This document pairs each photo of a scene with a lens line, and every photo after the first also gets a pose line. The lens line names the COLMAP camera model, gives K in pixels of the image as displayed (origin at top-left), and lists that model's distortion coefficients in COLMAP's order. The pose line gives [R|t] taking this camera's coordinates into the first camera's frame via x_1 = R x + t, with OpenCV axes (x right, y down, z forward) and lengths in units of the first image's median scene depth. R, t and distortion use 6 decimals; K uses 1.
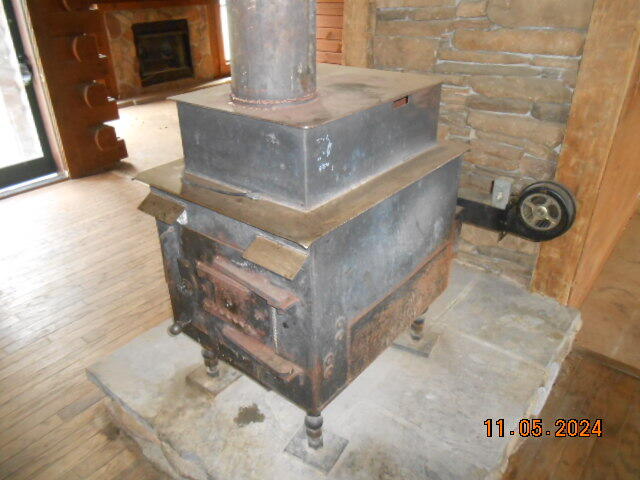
lens RADIAL K [[494.4, 0, 320.0], [0, 494.4, 240.0], [0, 0, 1]] dist [-0.032110, 0.011356]
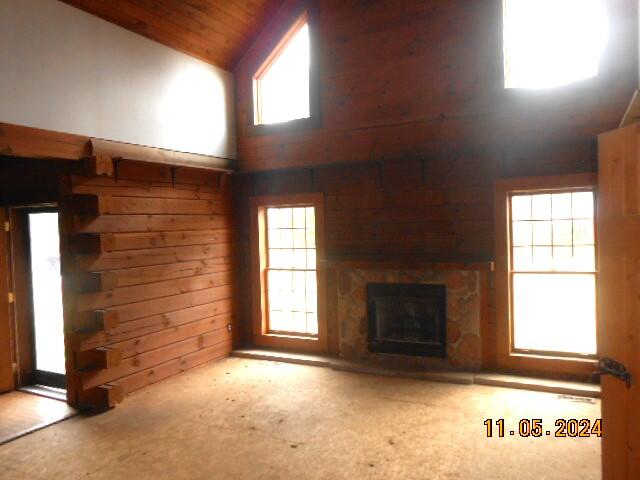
lens RADIAL K [[494.4, 0, 320.0], [0, 494.4, 240.0], [0, 0, 1]] dist [-0.032110, 0.011356]
pose [[0.197370, 0.048786, -0.979114, 0.446375], [-0.432579, 0.900602, -0.042325, -0.414327], [0.879728, 0.431898, 0.198855, 0.677740]]
